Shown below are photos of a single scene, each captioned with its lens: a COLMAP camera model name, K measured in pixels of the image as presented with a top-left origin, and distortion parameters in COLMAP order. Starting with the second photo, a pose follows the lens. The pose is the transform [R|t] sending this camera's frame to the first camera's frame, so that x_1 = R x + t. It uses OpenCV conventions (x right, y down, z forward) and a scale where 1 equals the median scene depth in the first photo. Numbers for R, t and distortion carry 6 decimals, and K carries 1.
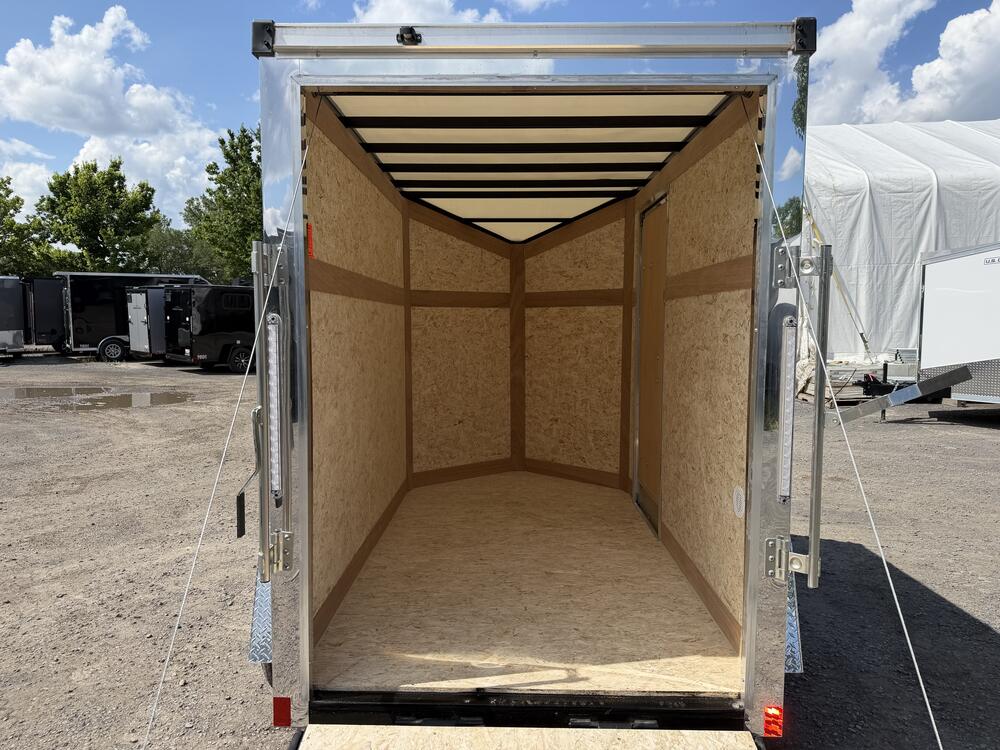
lens RADIAL K [[700.7, 0, 498.6], [0, 700.7, 375.3], [0, 0, 1]] dist [0.030732, -0.012401]
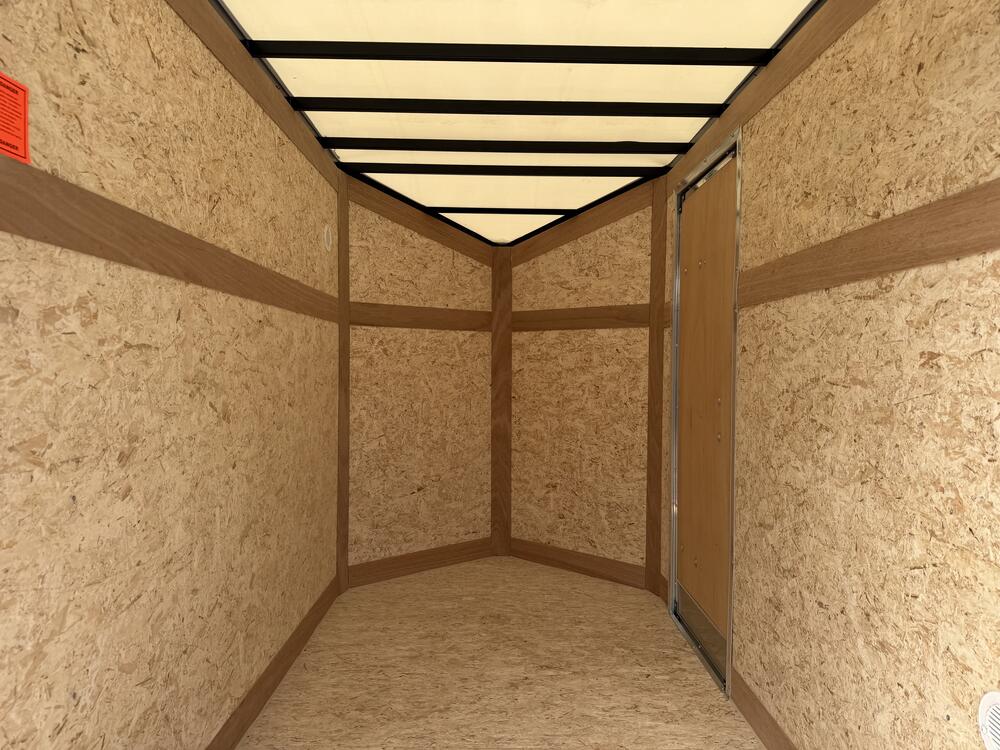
lens RADIAL K [[700.7, 0, 501.5], [0, 700.7, 372.0], [0, 0, 1]] dist [0.030732, -0.012401]
pose [[0.999630, 0.008706, 0.025778, 0.009207], [-0.007010, 0.997851, -0.065153, -0.006662], [-0.026289, 0.064948, 0.997542, 0.298863]]
